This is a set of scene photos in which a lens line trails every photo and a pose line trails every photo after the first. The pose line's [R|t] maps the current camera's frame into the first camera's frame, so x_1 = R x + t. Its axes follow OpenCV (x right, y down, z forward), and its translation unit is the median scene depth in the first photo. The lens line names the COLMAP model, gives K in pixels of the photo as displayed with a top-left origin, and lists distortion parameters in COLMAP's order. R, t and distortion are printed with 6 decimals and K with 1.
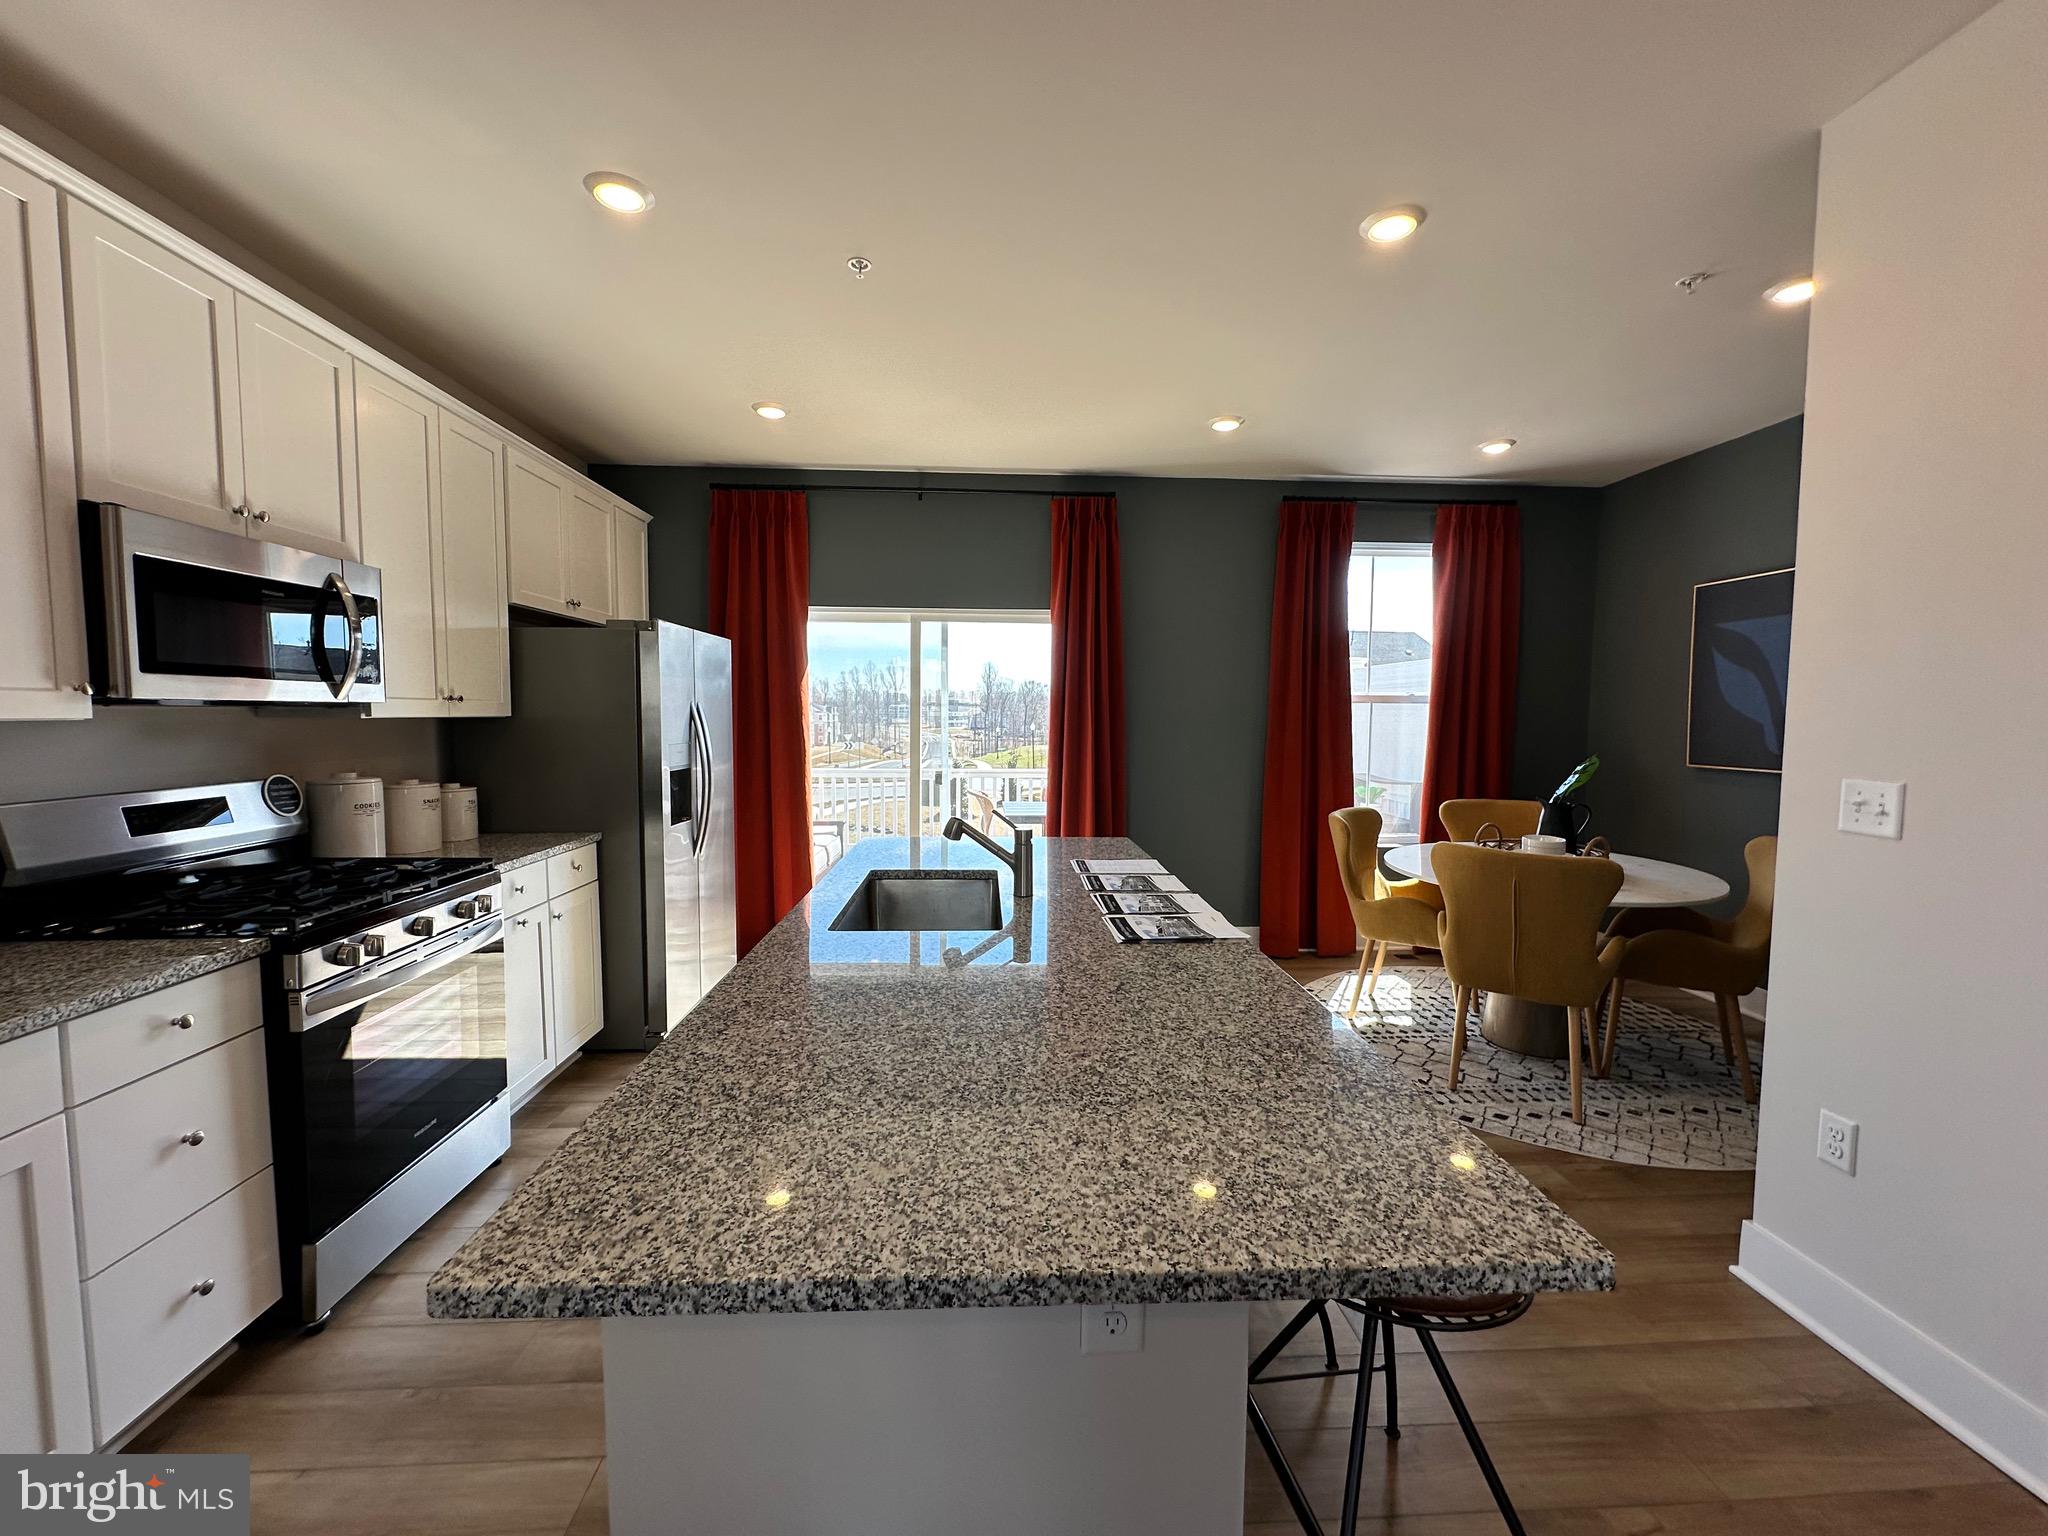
lens RADIAL K [[814.5, 0, 1024.6], [0, 814.5, 766.8], [0, 0, 1]] dist [-0.003745, 0.000881]
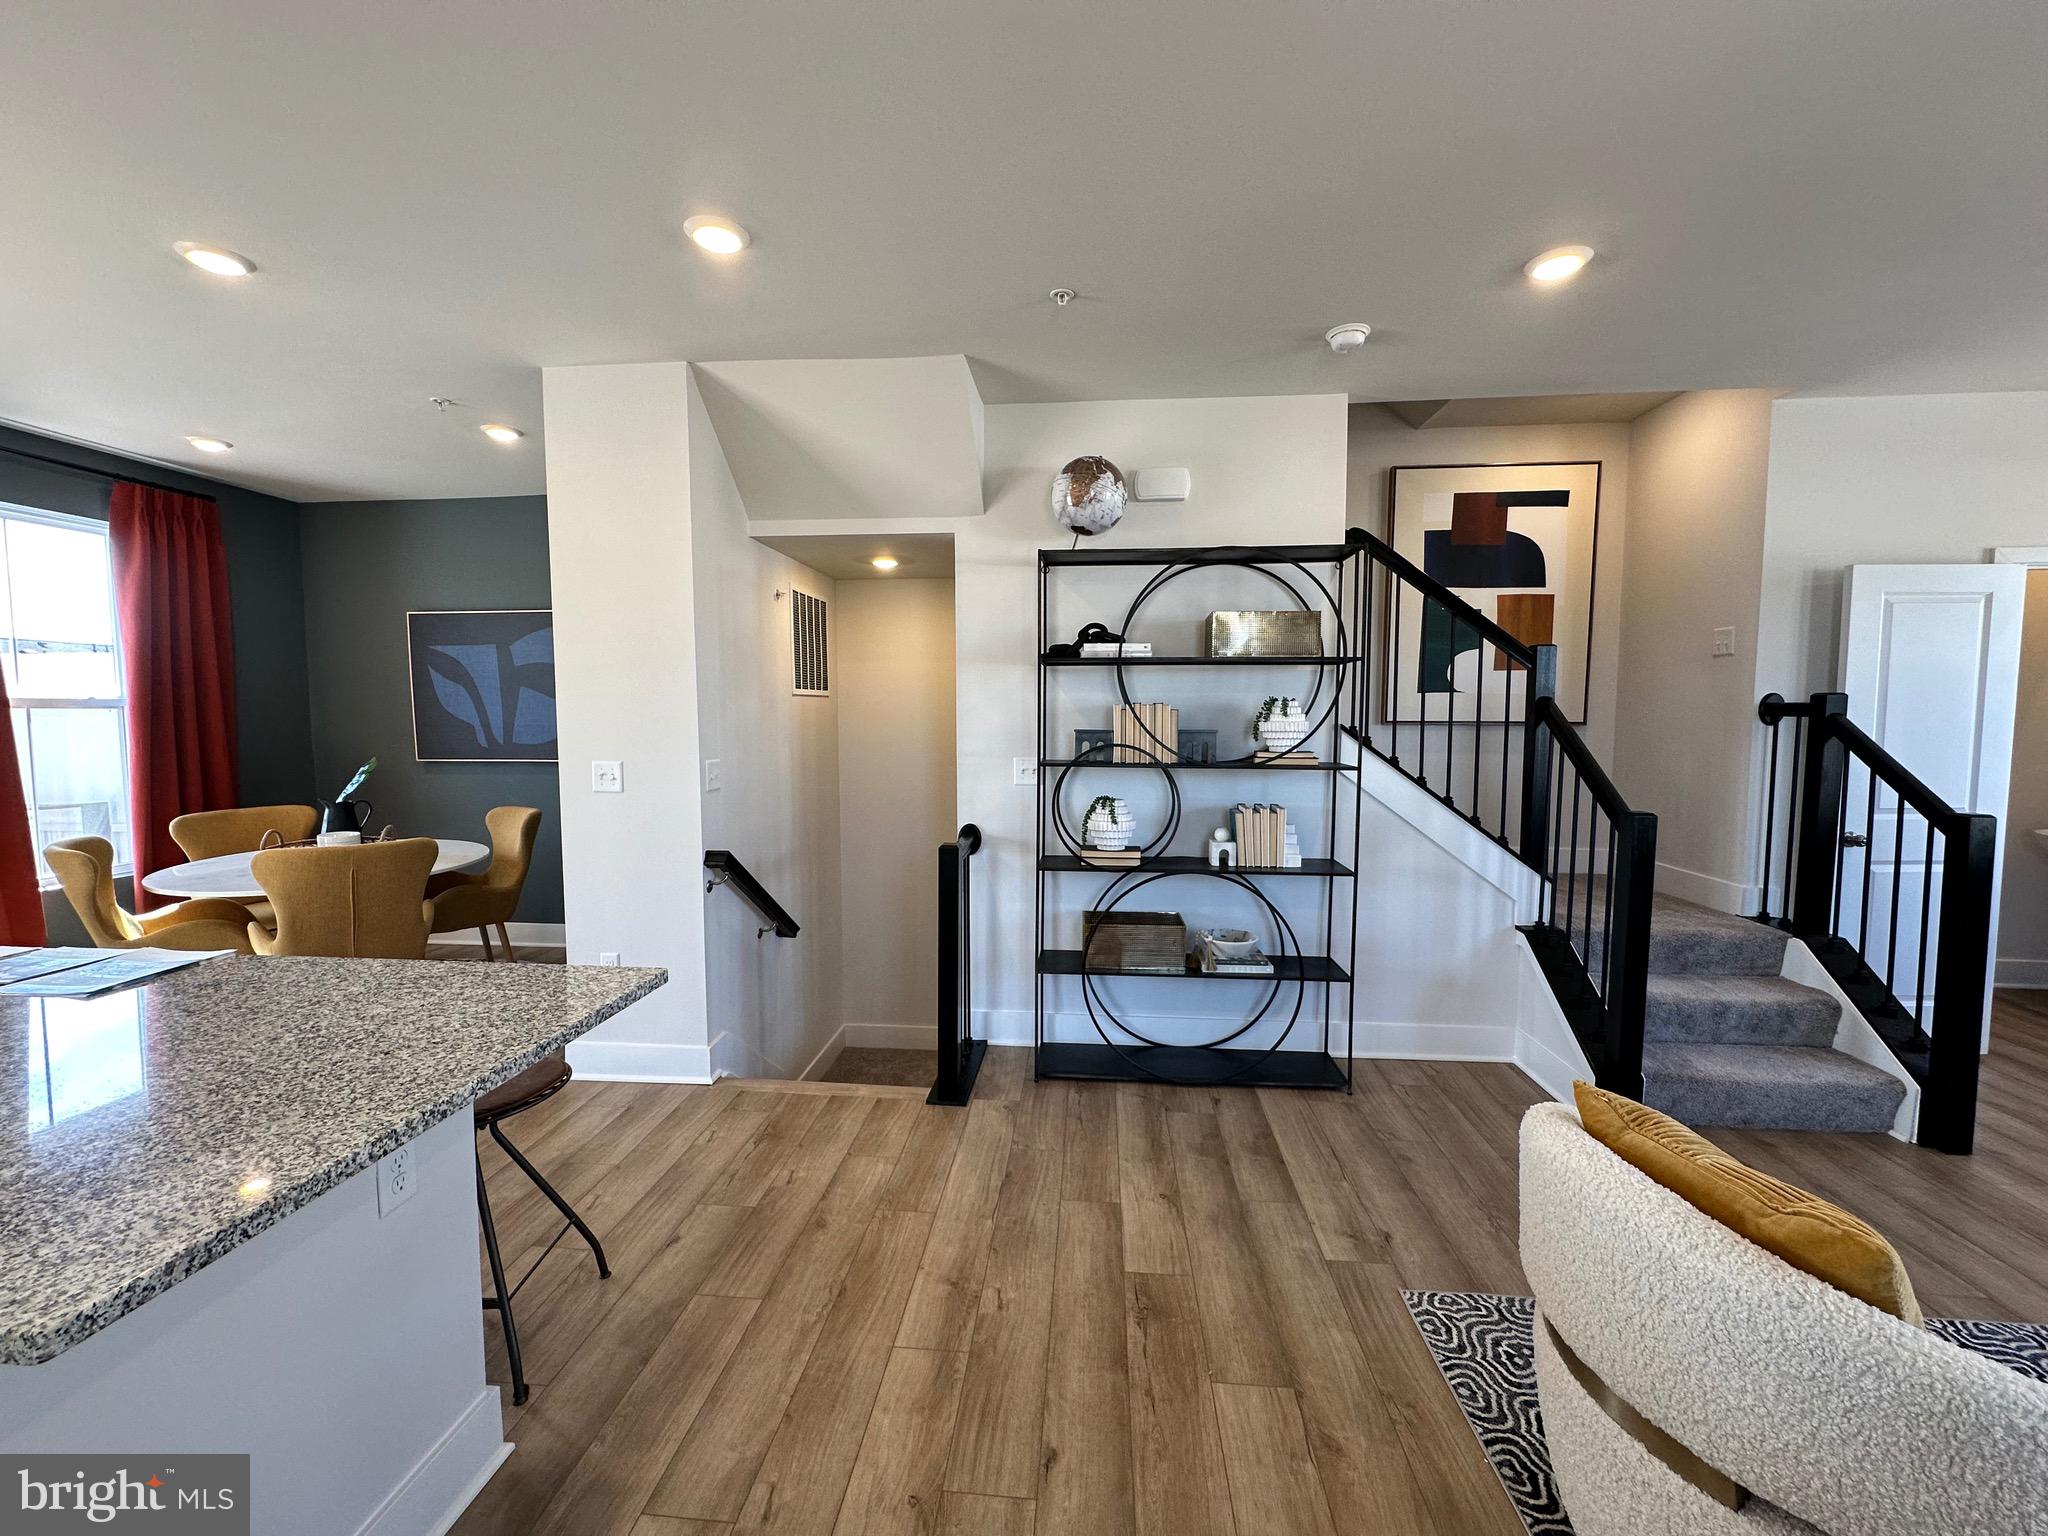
lens RADIAL K [[814.5, 0, 1022.6], [0, 814.5, 765.6], [0, 0, 1]] dist [-0.003745, 0.000881]
pose [[0.144139, -0.072724, 0.986881, -0.322269], [0.065798, 0.995793, 0.063771, -0.014829], [-0.987367, 0.055743, 0.148318, -0.092589]]
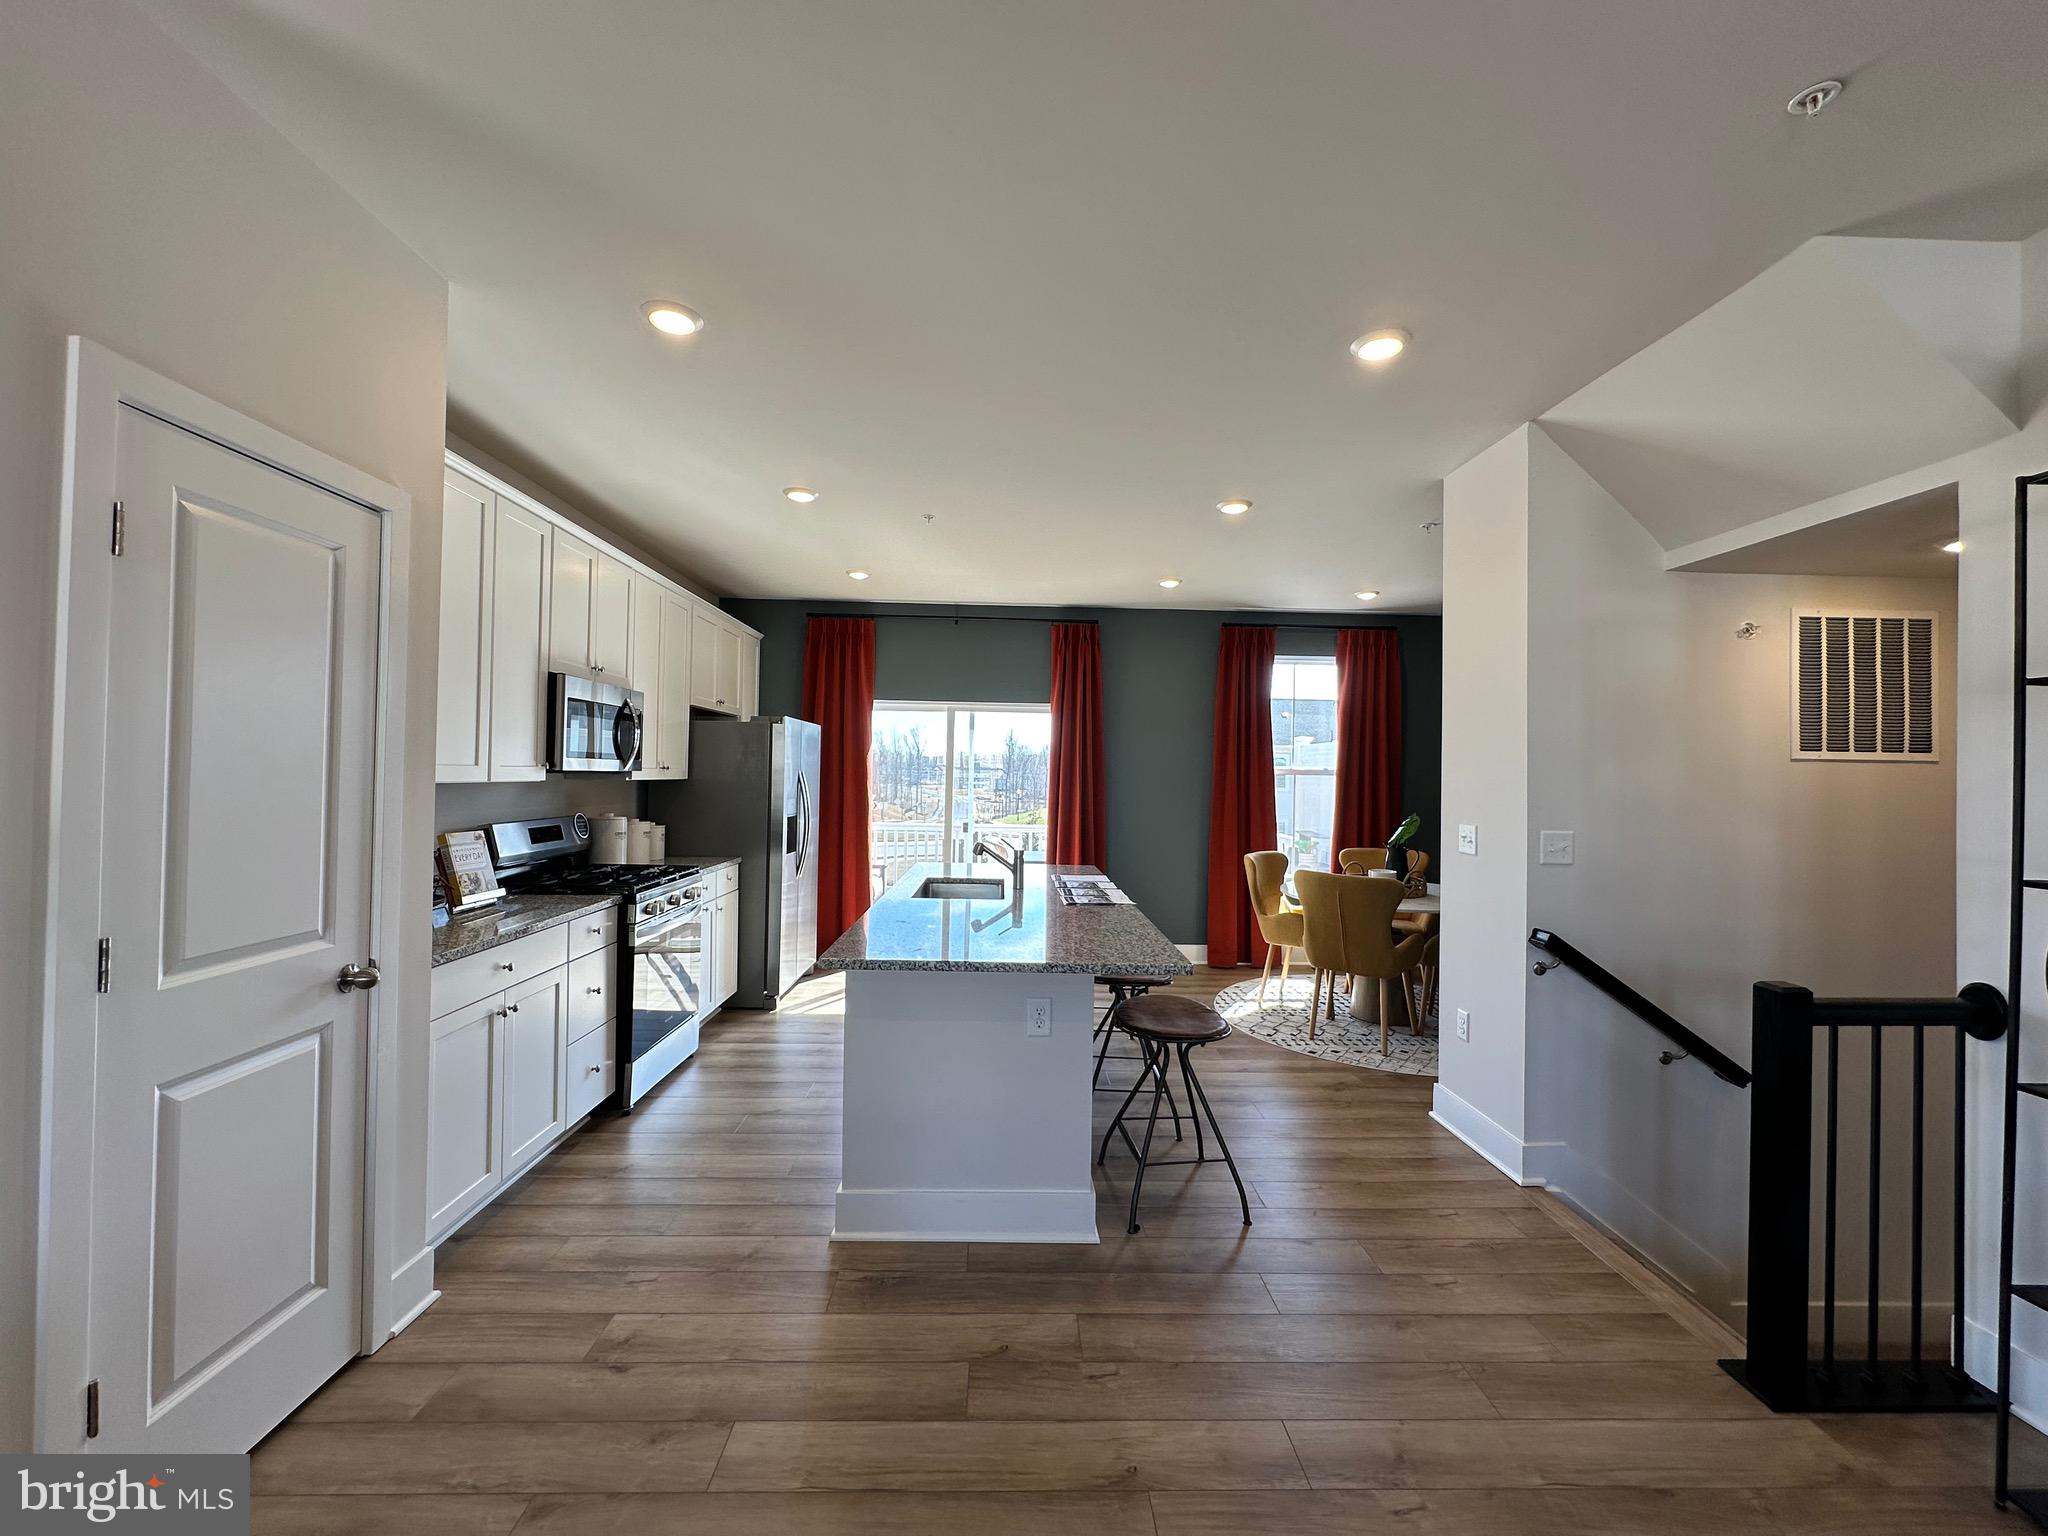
lens RADIAL K [[814.5, 0, 1025.5], [0, 814.5, 768.4], [0, 0, 1]] dist [-0.003745, 0.000881]
pose [[0.999618, 0.011611, -0.025075, 0.036049], [-0.013439, 0.997168, -0.073996, 0.021715], [0.024145, 0.074304, 0.996943, -0.491570]]
